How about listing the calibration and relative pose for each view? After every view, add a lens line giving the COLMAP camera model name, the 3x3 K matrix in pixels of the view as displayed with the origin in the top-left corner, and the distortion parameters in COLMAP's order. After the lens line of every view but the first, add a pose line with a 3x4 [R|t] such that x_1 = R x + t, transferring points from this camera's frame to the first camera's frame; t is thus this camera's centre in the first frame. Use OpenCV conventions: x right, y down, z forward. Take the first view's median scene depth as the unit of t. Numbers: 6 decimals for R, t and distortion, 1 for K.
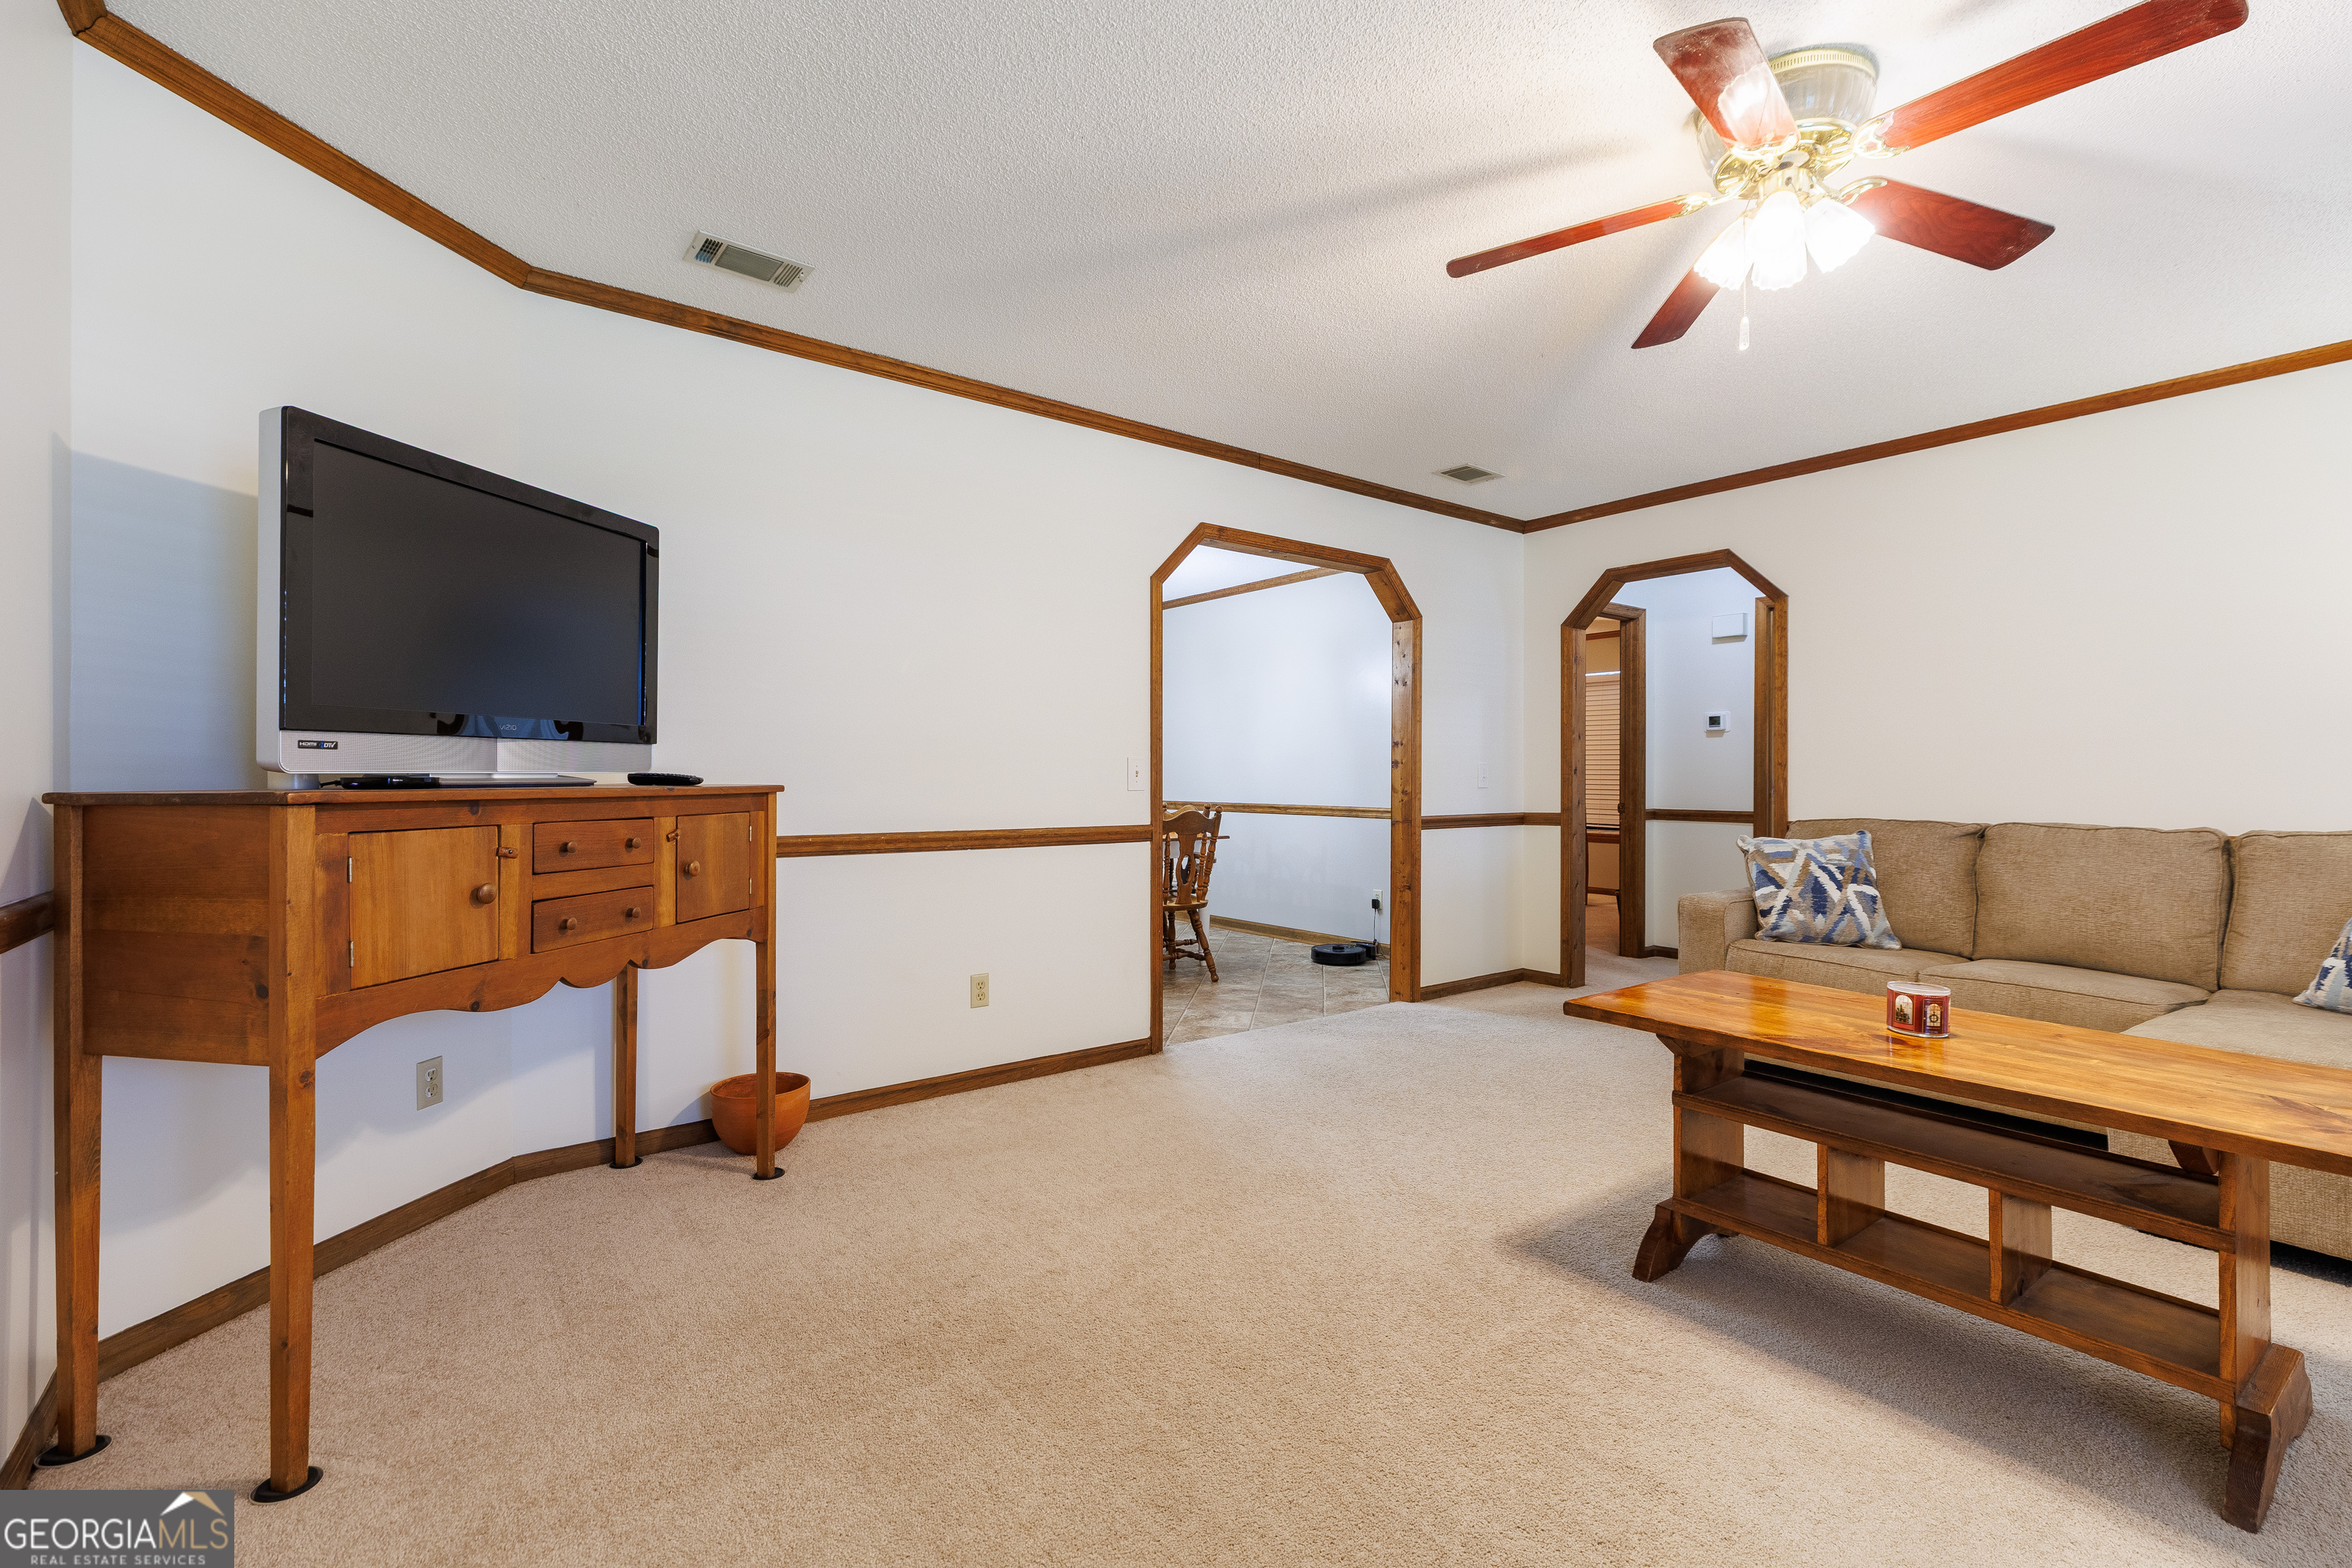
lens RADIAL K [[1020.1, 0, 1213.3], [0, 1020.1, 772.5], [0, 0, 1]] dist [0.005471, 0.000593]
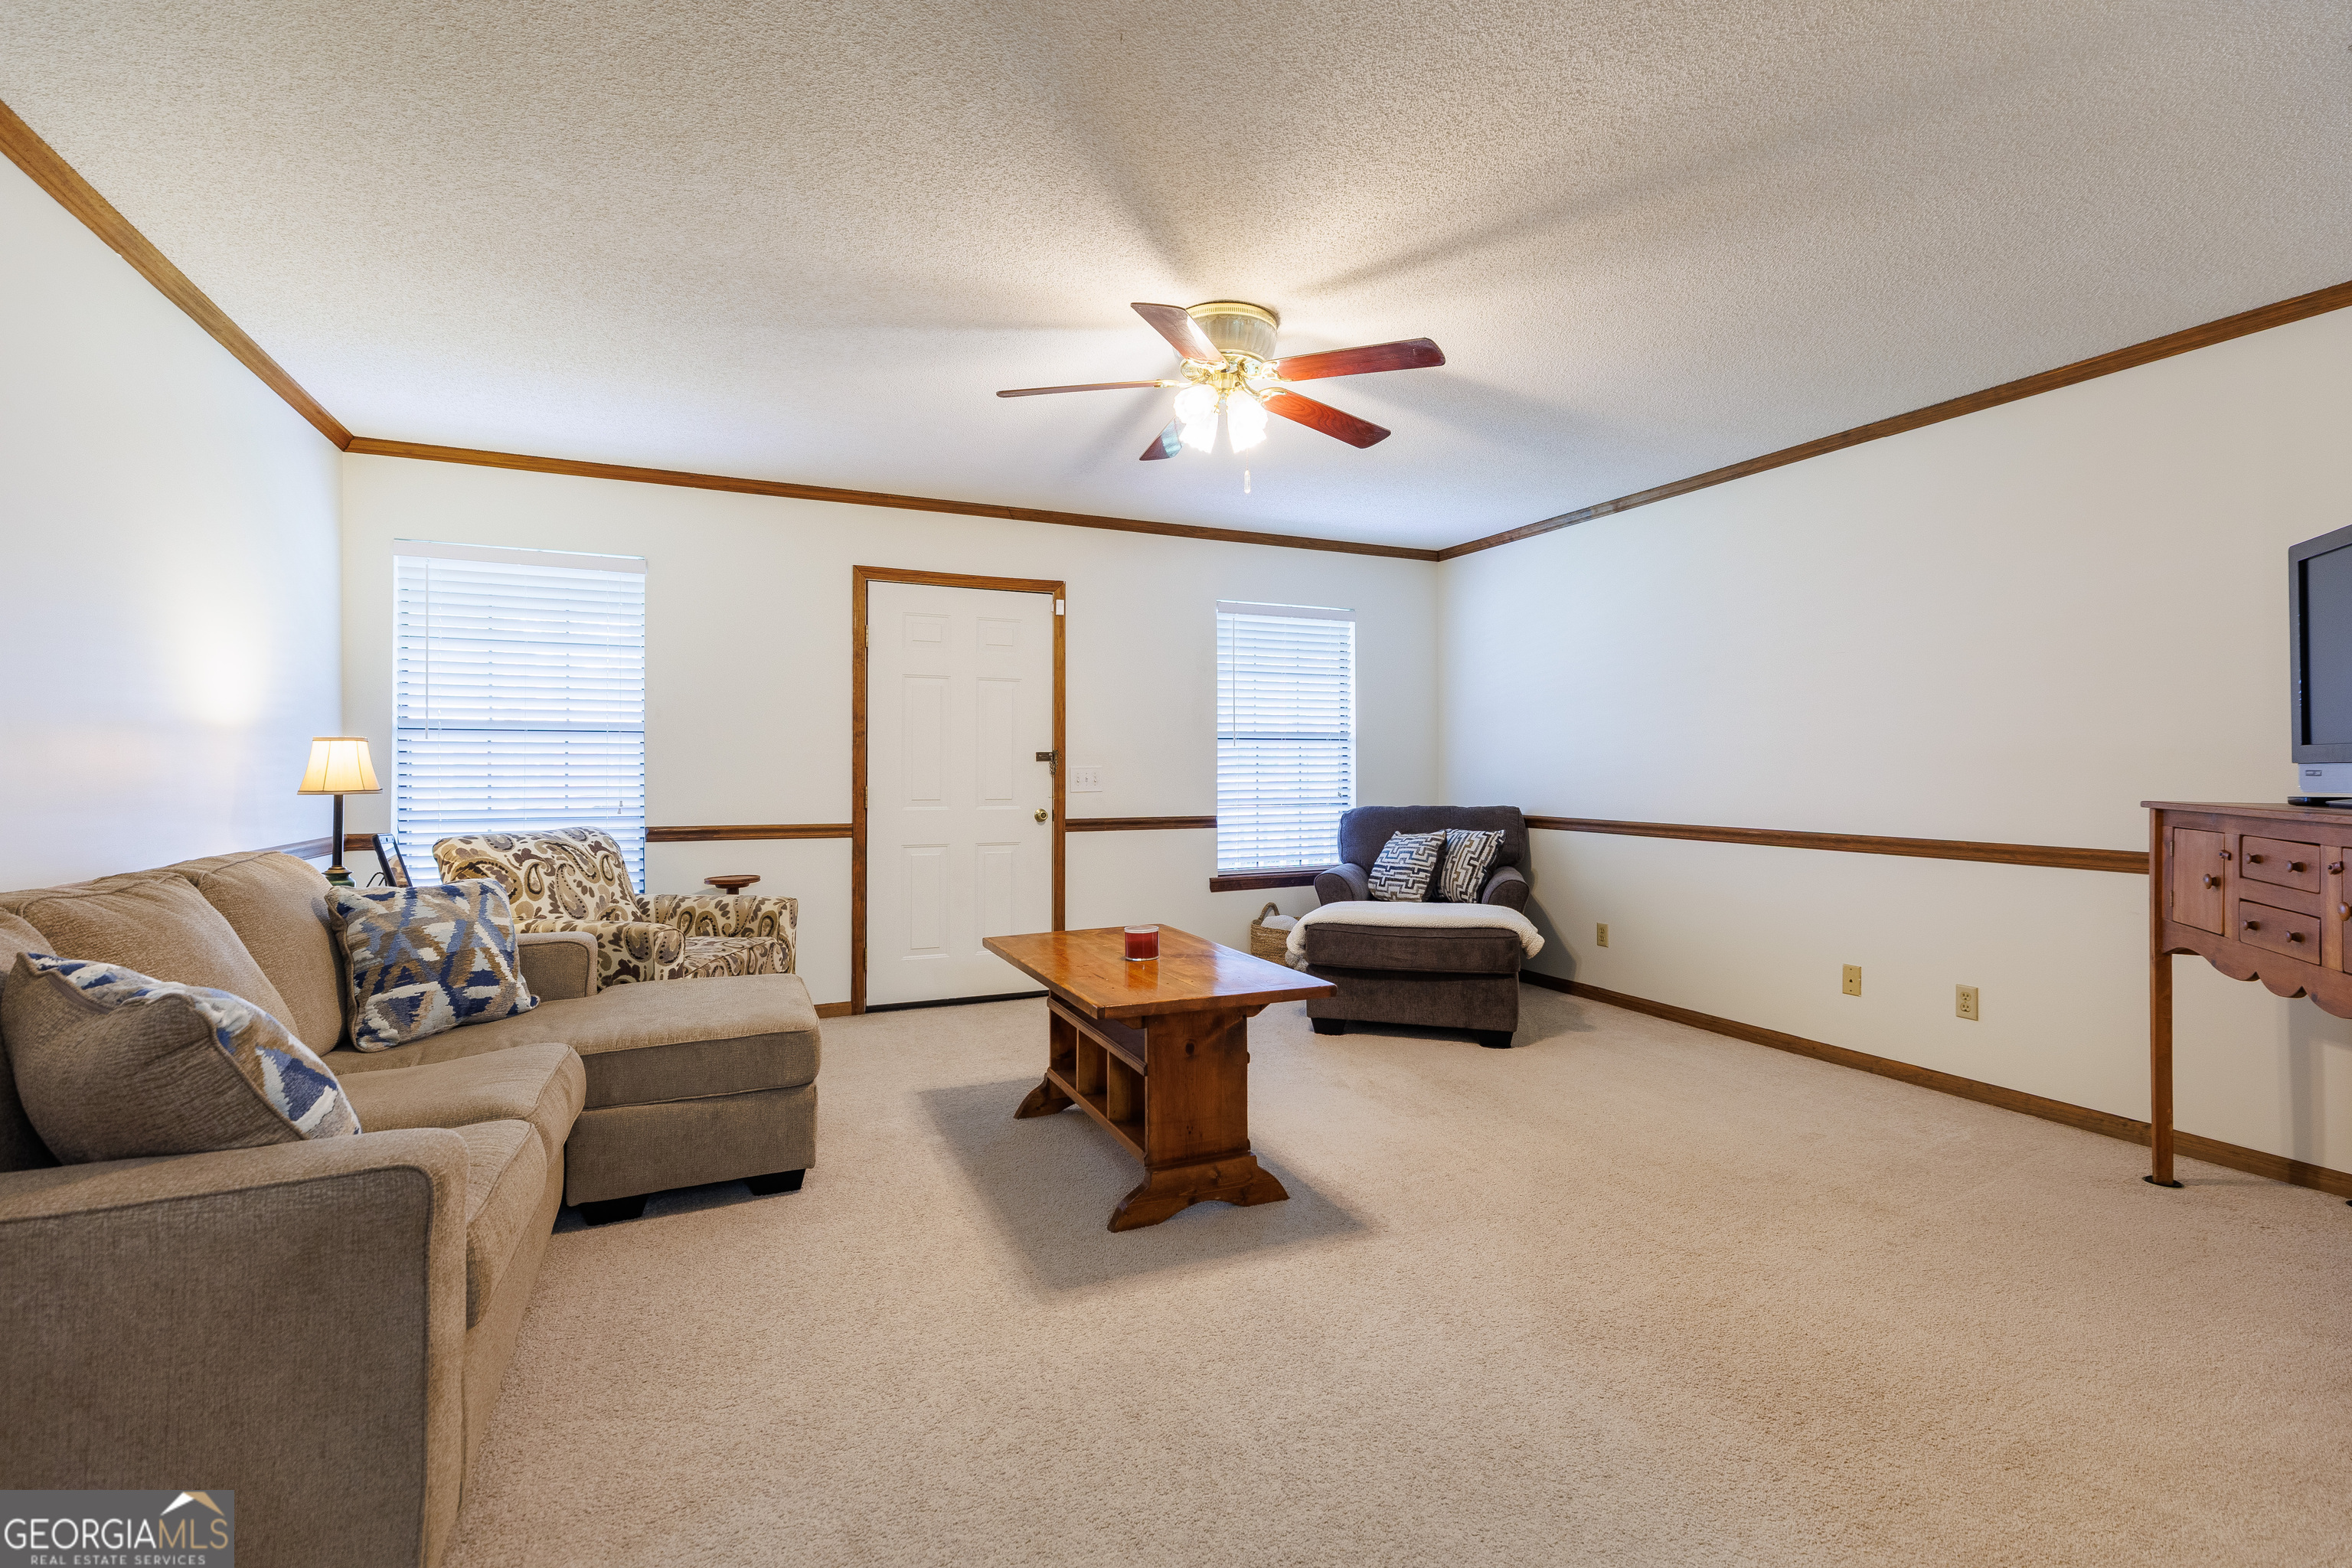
lens RADIAL K [[1060.6, 0, 1178.9], [0, 1060.6, 763.5], [0, 0, 1]] dist [0.002093, 0.000406]
pose [[-0.965928, -0.000033, 0.258812, 0.116596], [-0.001755, 0.999978, -0.006423, -0.012346], [-0.258806, -0.006658, -0.965906, 1.300658]]
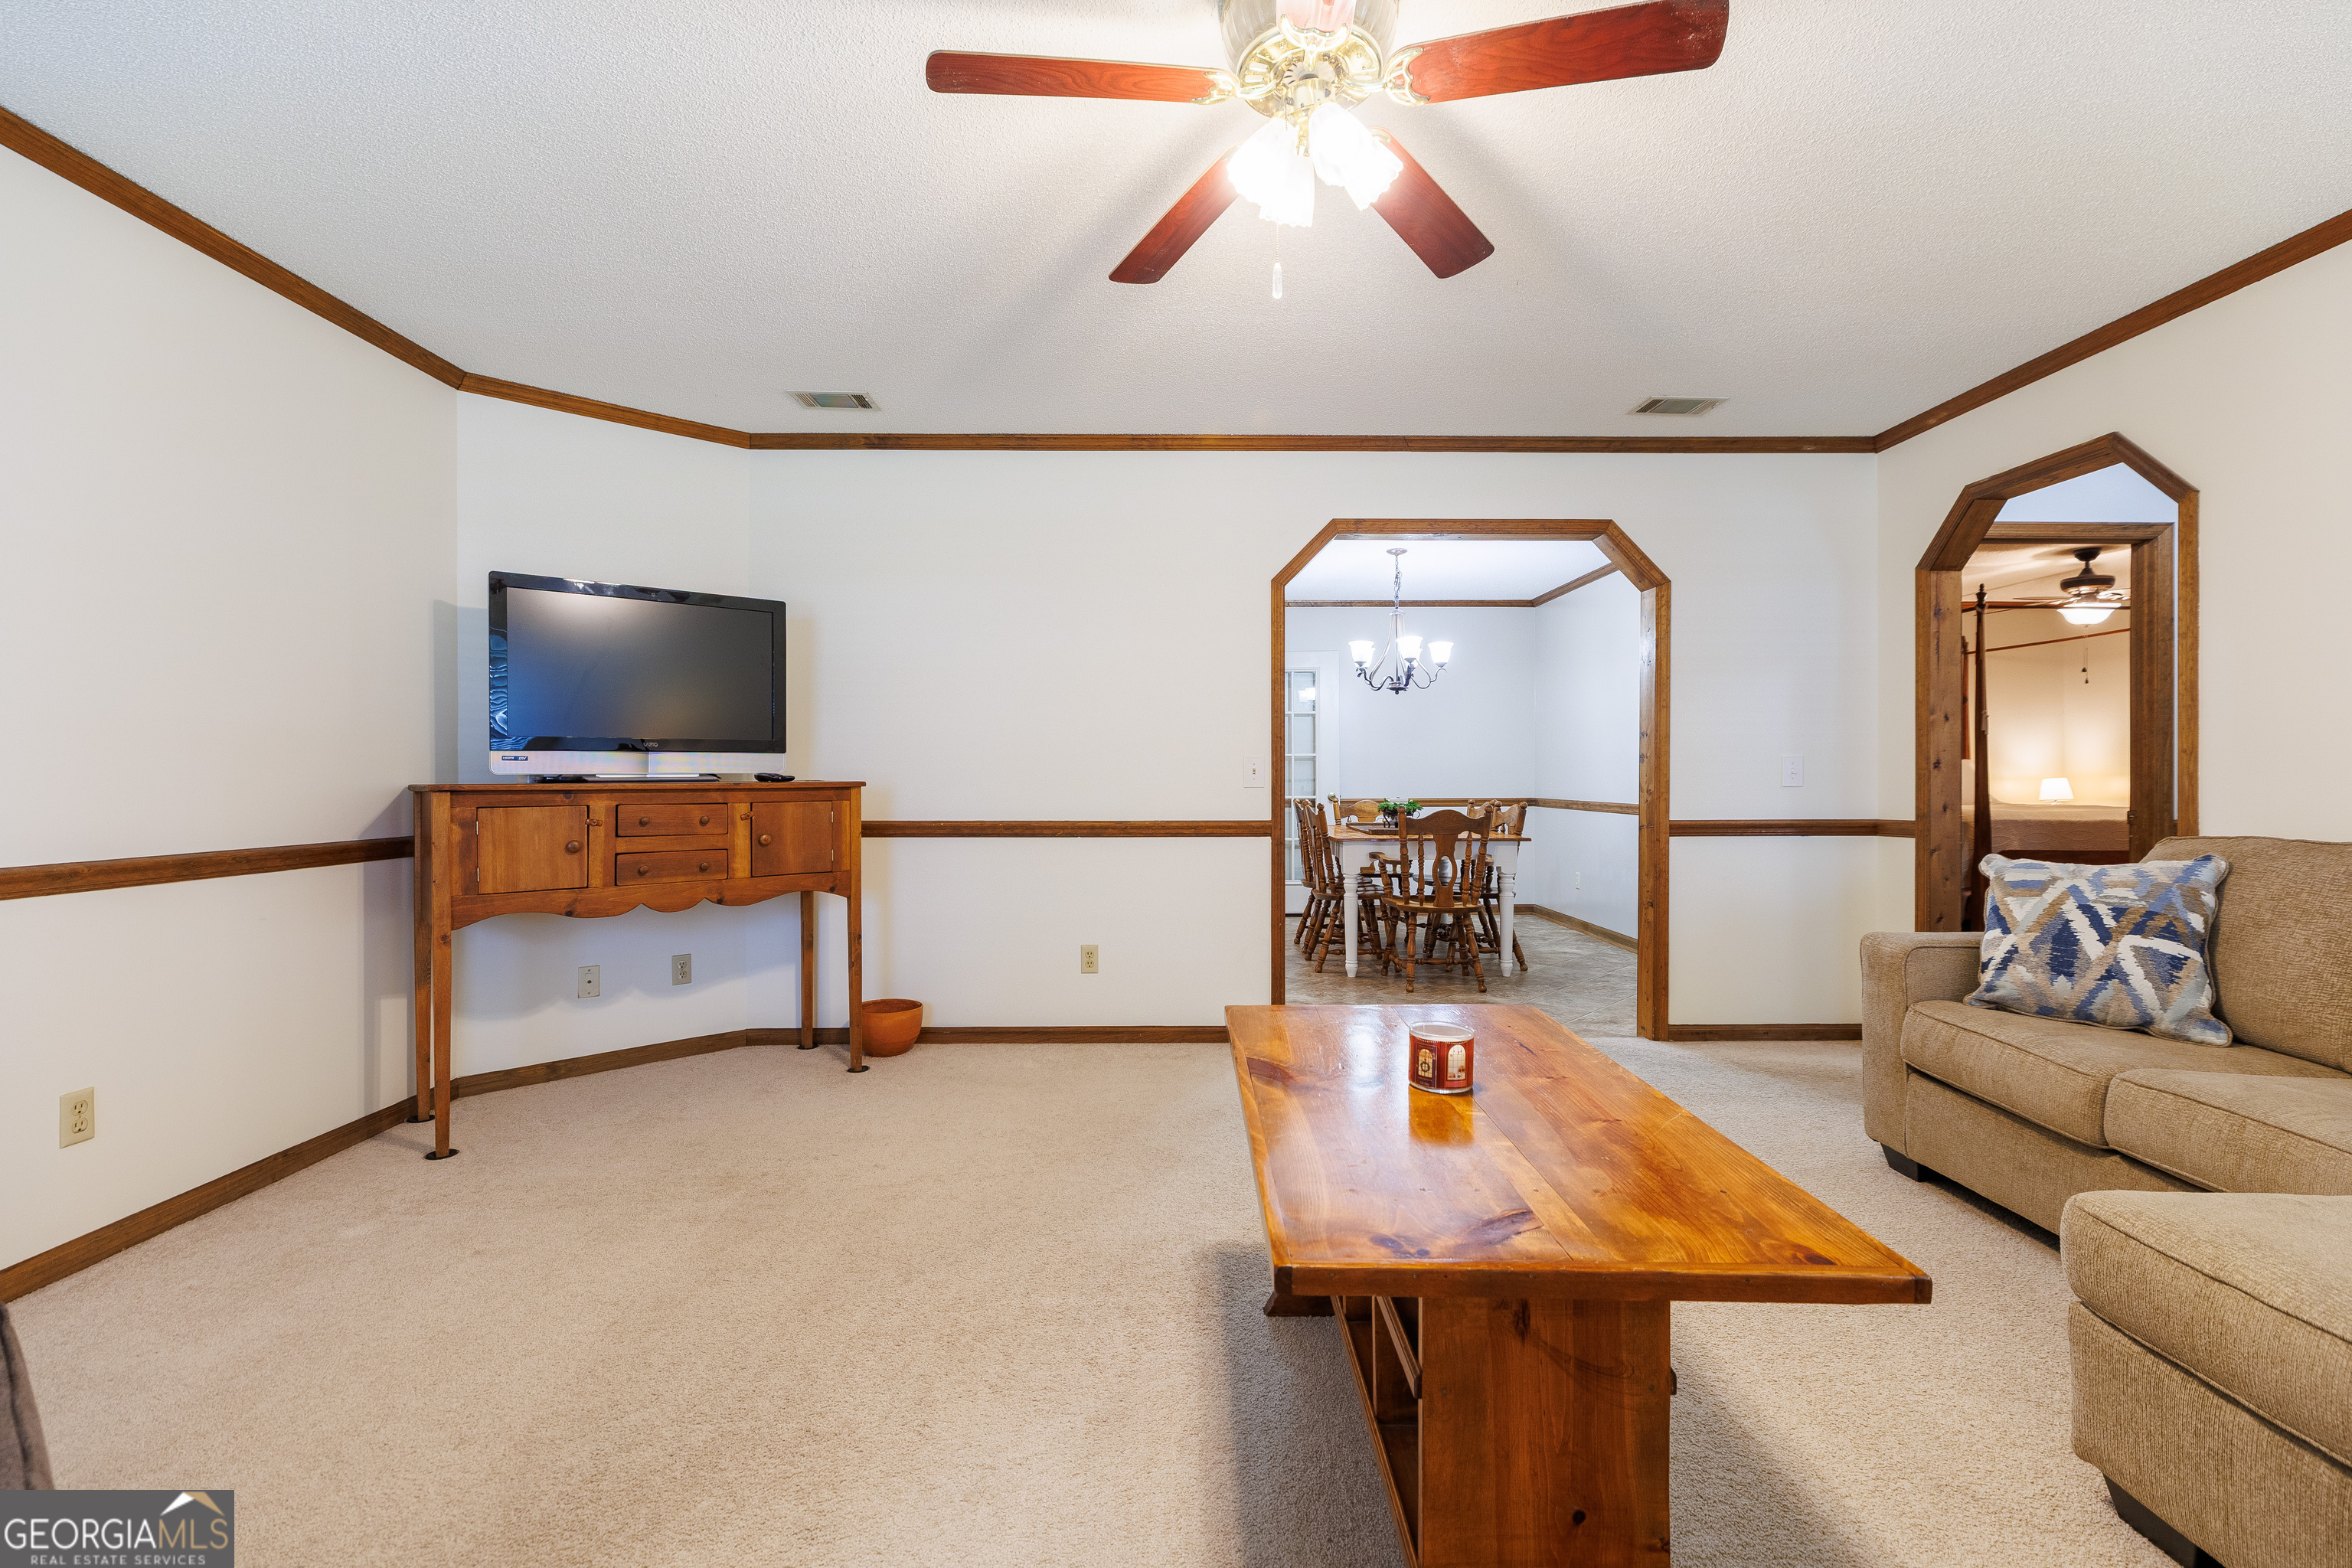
lens RADIAL K [[1053.2, 0, 1229.2], [0, 1053.2, 772.0], [0, 0, 1]] dist [0.003904, 0.000217]
pose [[0.807159, -0.004743, -0.590315, 0.555767], [0.005615, 0.999984, -0.000357, 0.002096], [0.590308, -0.003027, 0.807173, 0.117913]]
